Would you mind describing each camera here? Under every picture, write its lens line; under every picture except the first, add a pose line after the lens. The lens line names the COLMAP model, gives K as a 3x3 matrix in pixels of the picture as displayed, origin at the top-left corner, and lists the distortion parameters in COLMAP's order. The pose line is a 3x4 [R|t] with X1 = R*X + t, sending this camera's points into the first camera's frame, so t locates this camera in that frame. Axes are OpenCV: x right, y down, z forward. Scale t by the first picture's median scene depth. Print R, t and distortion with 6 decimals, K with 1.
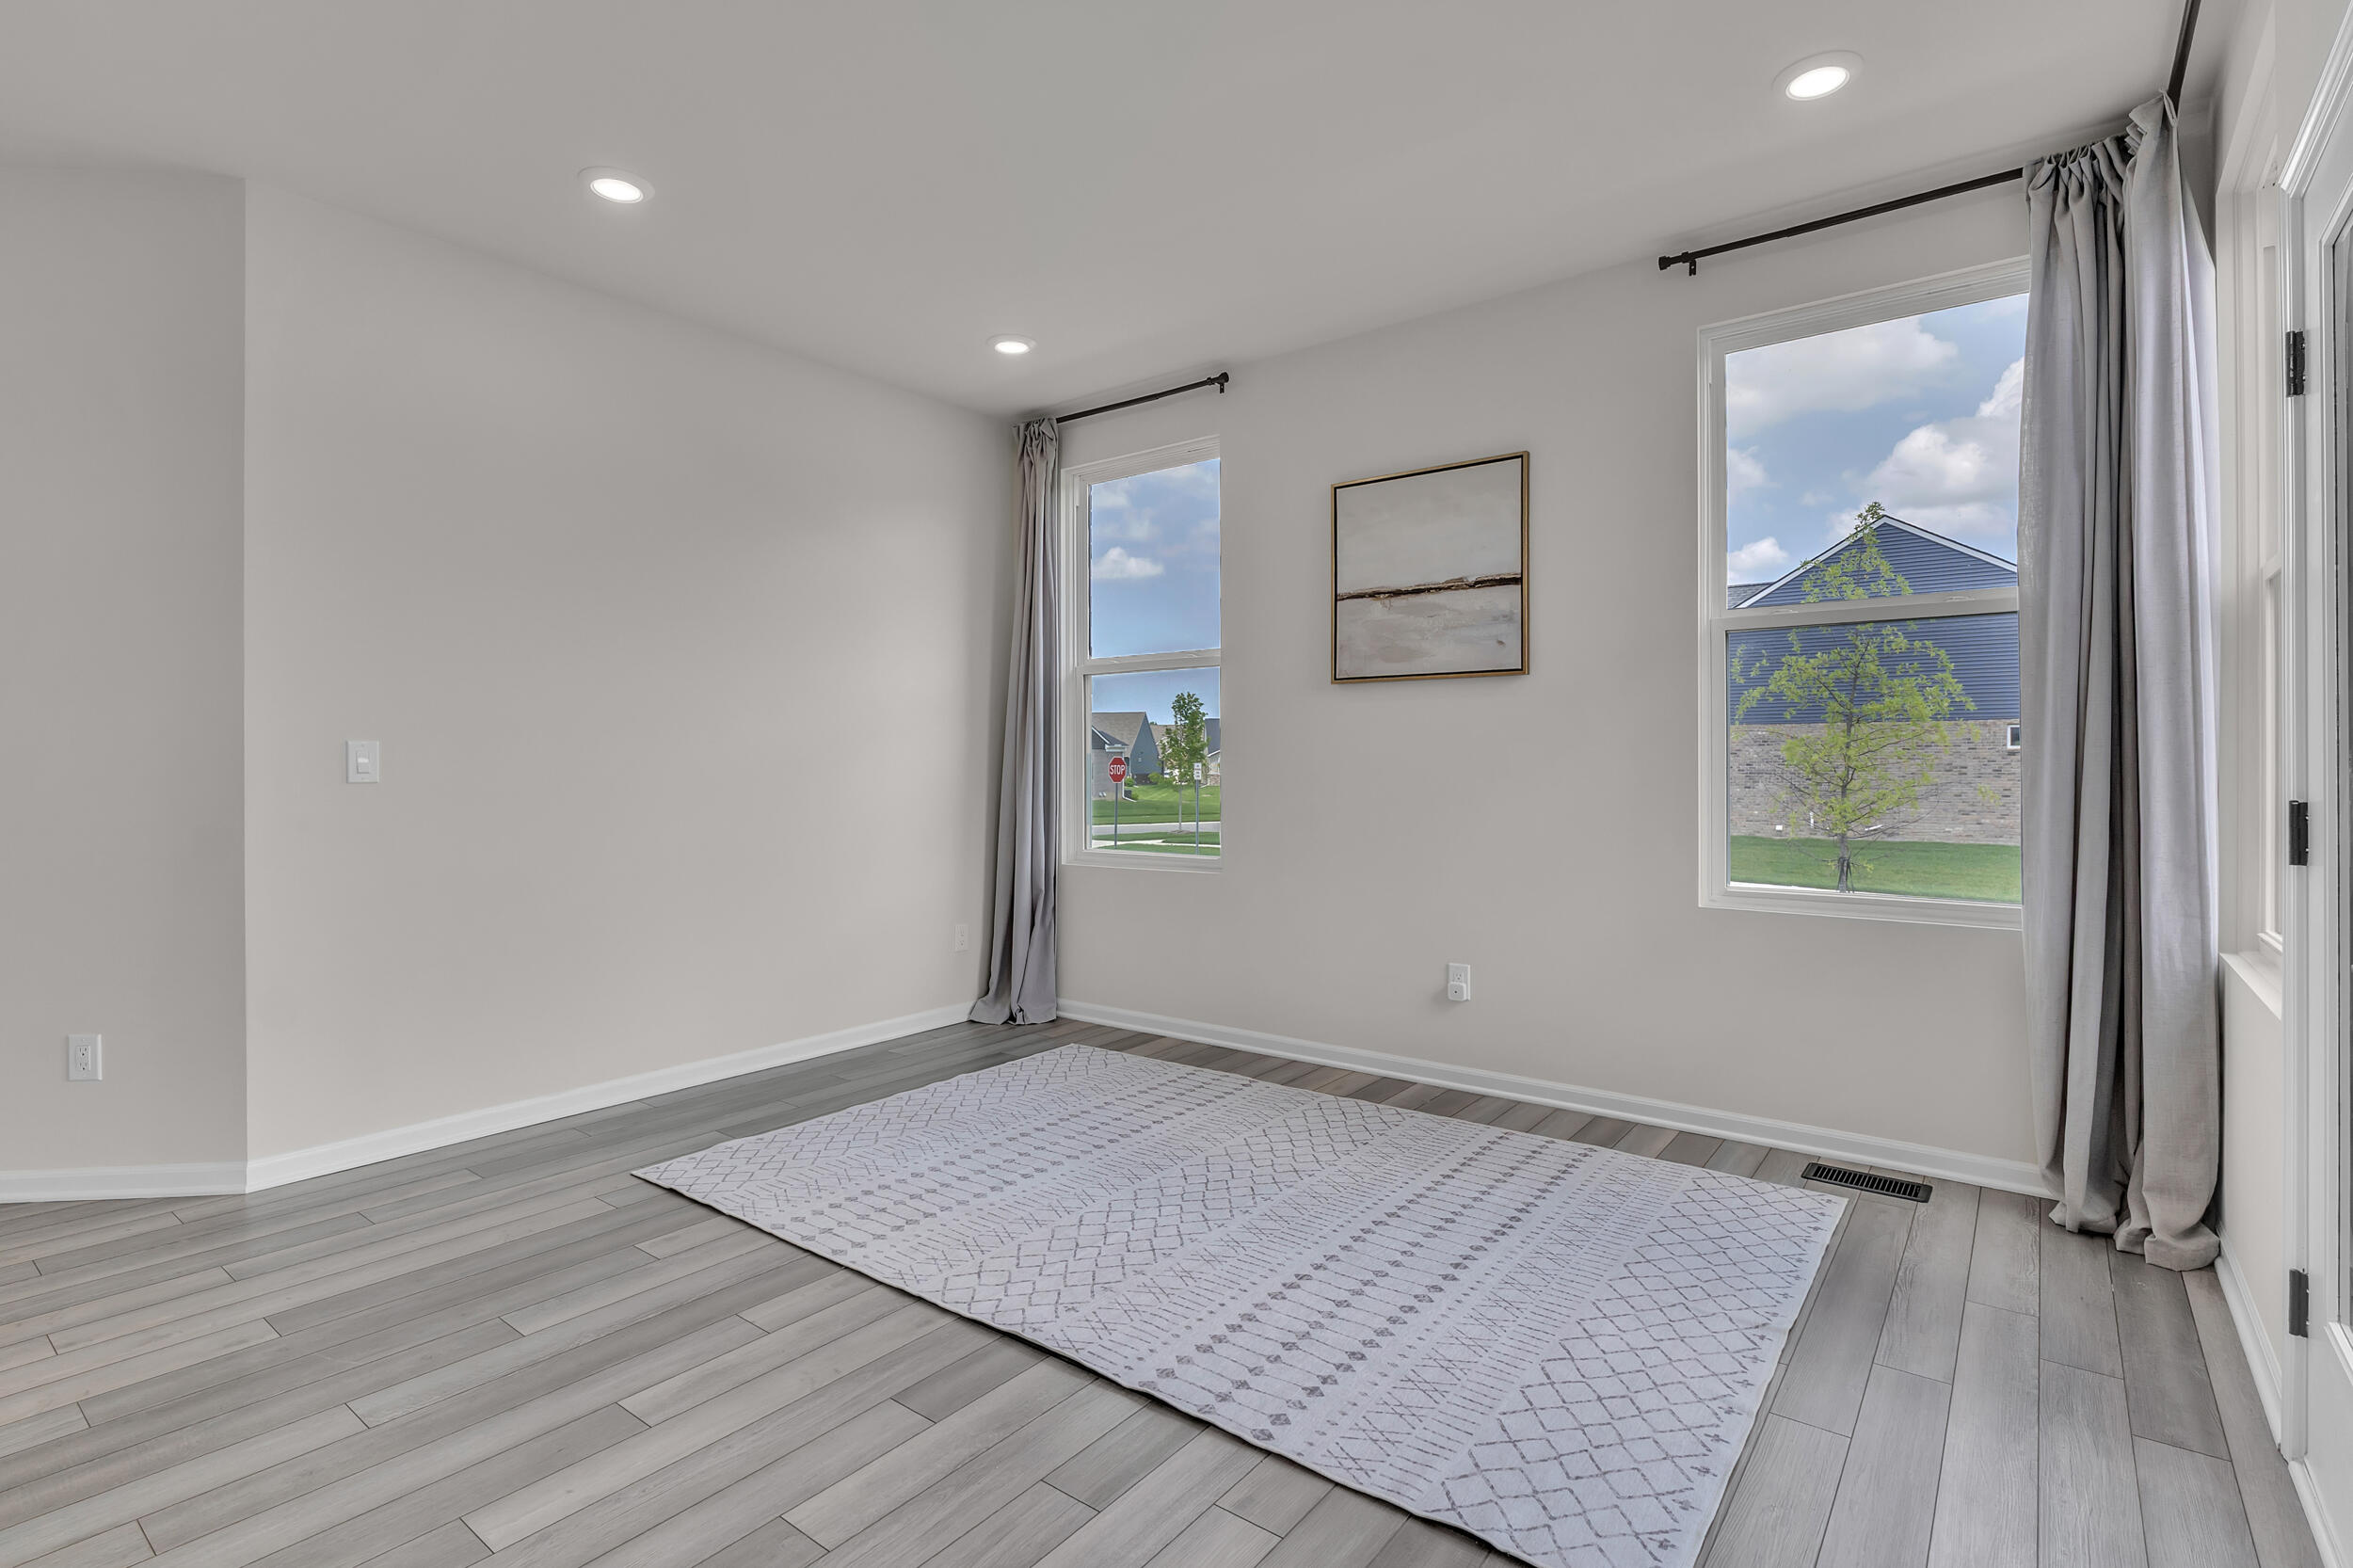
lens RADIAL K [[1120.0, 0, 1179.2], [0, 1120.0, 773.5], [0, 0, 1]] dist [-0.007962, -0.002352]
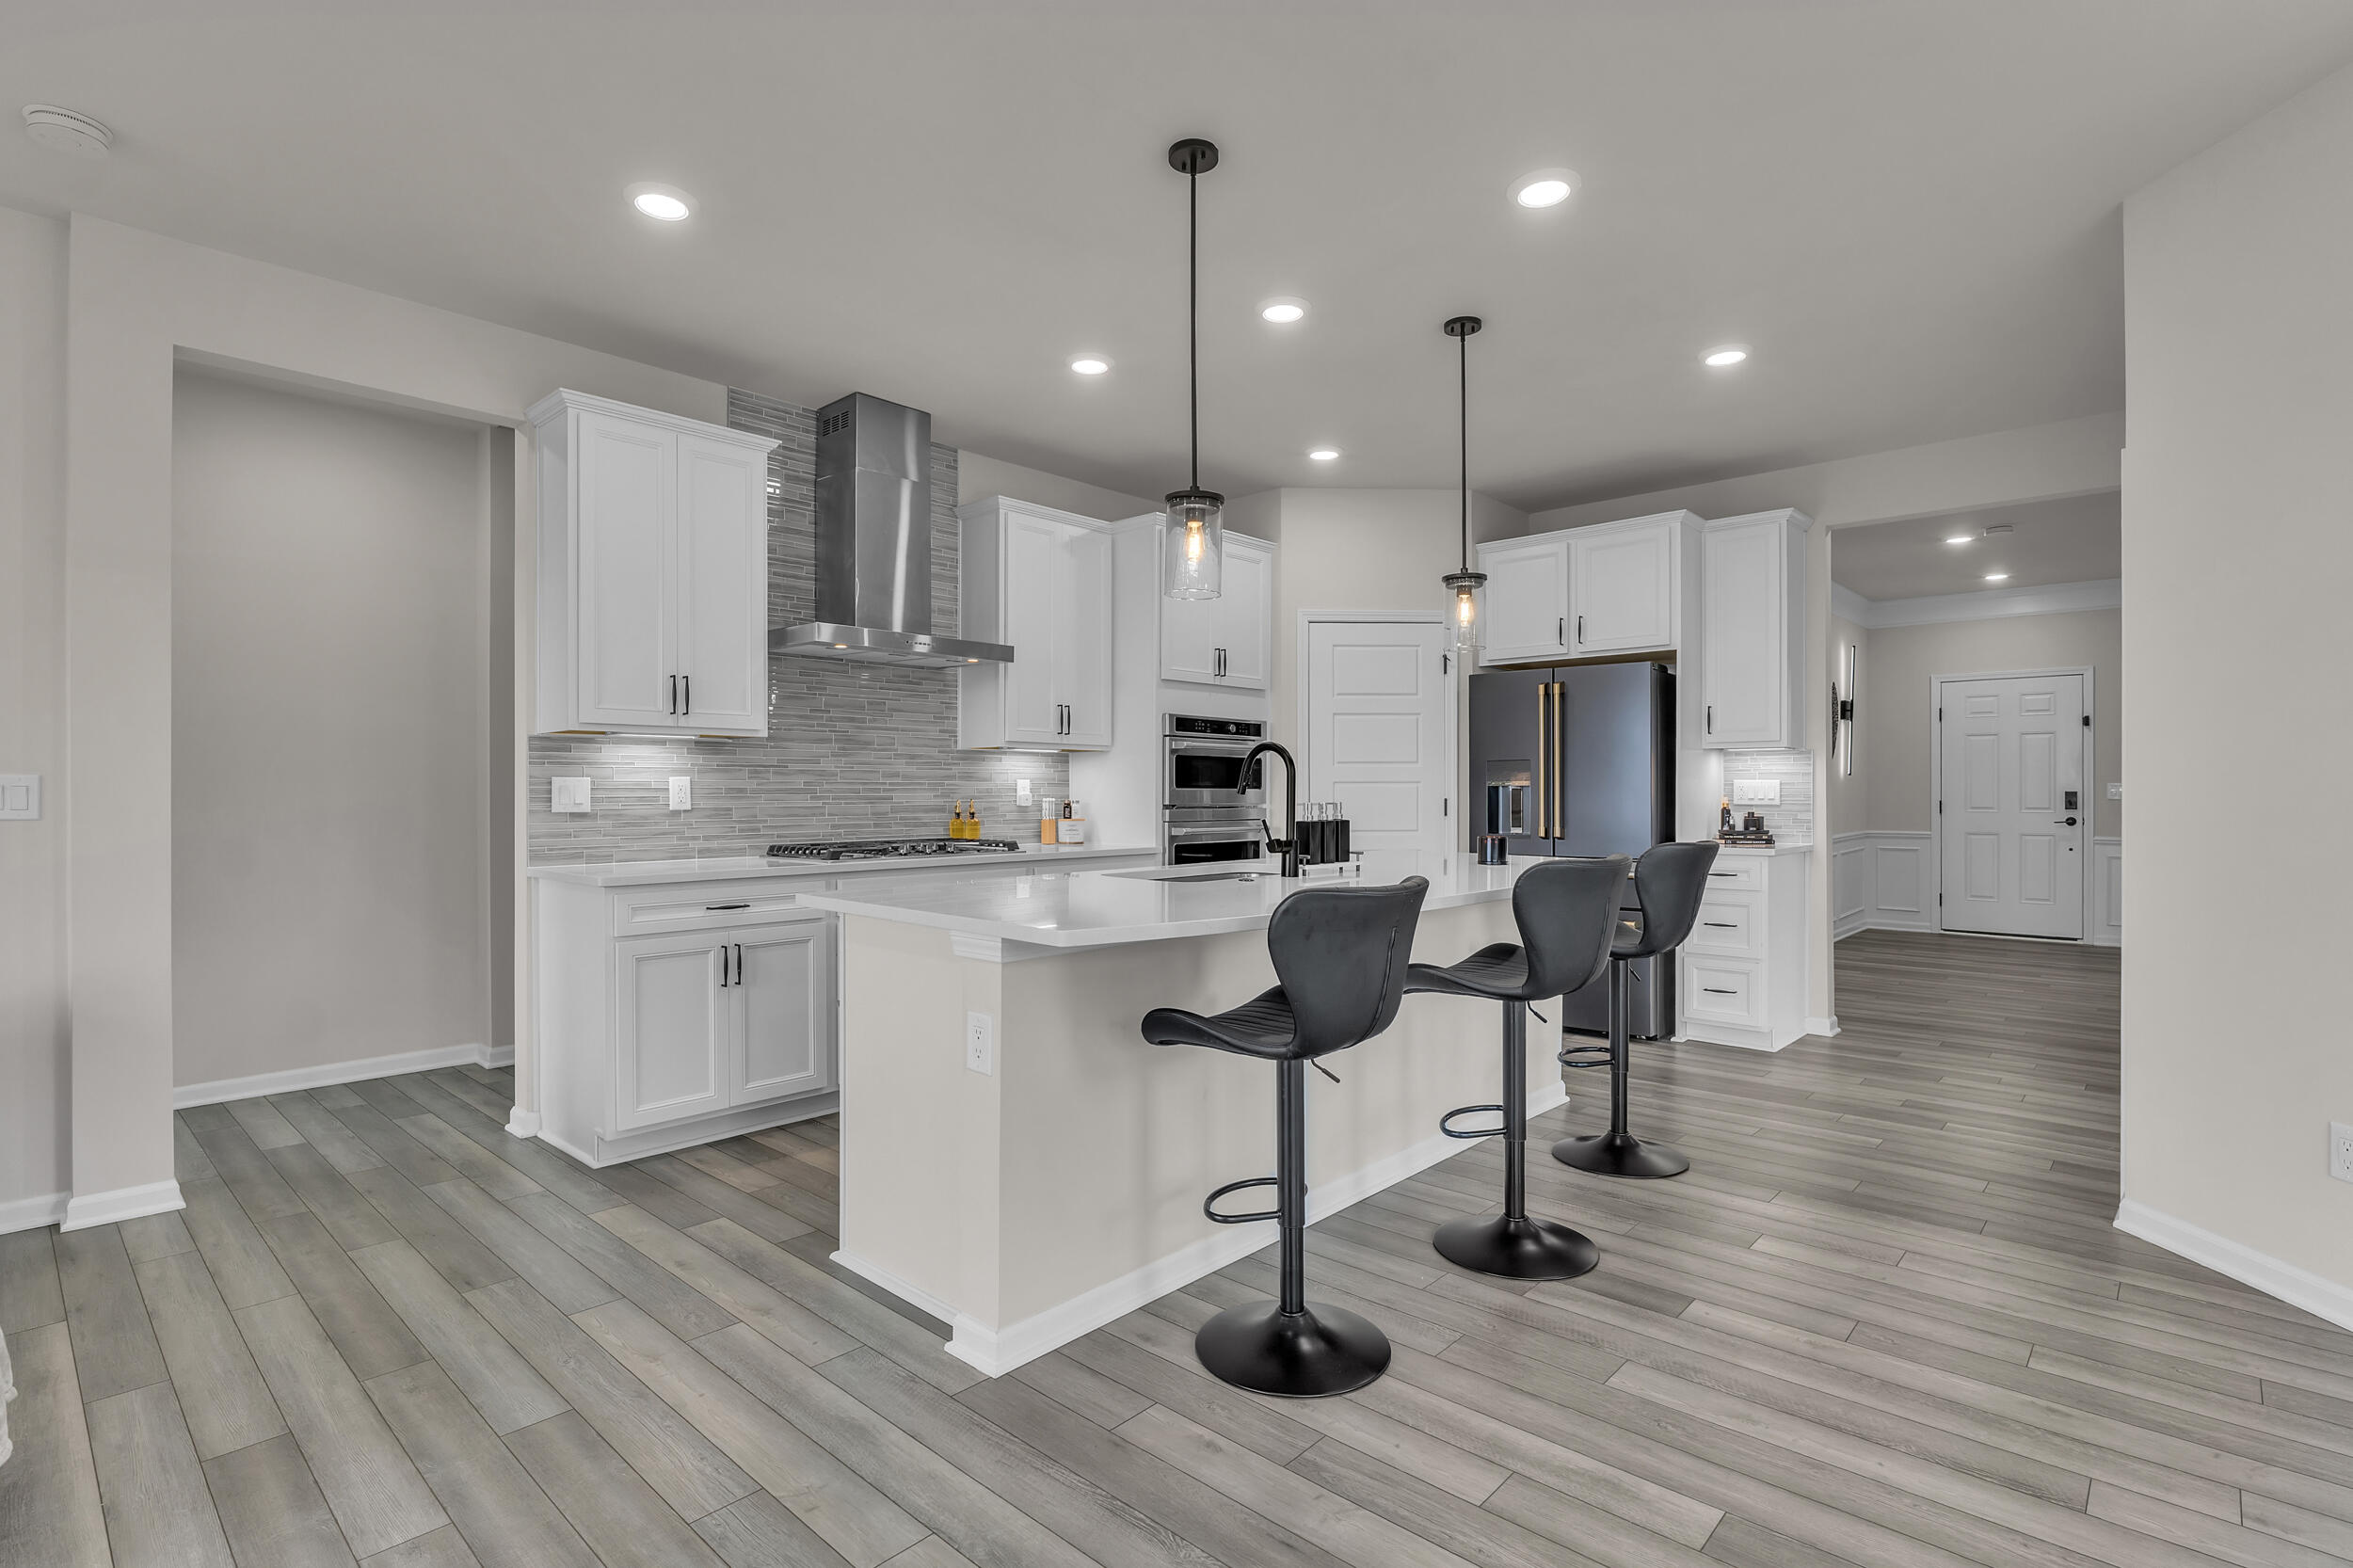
lens RADIAL K [[1120.0, 0, 1180.9], [0, 1120.0, 783.9], [0, 0, 1]] dist [-0.007962, -0.002352]
pose [[-0.083870, -0.009252, -0.996434, -0.083347], [-0.004714, 0.999949, -0.008888, -0.001455], [0.996466, 0.003952, -0.083909, 0.167064]]
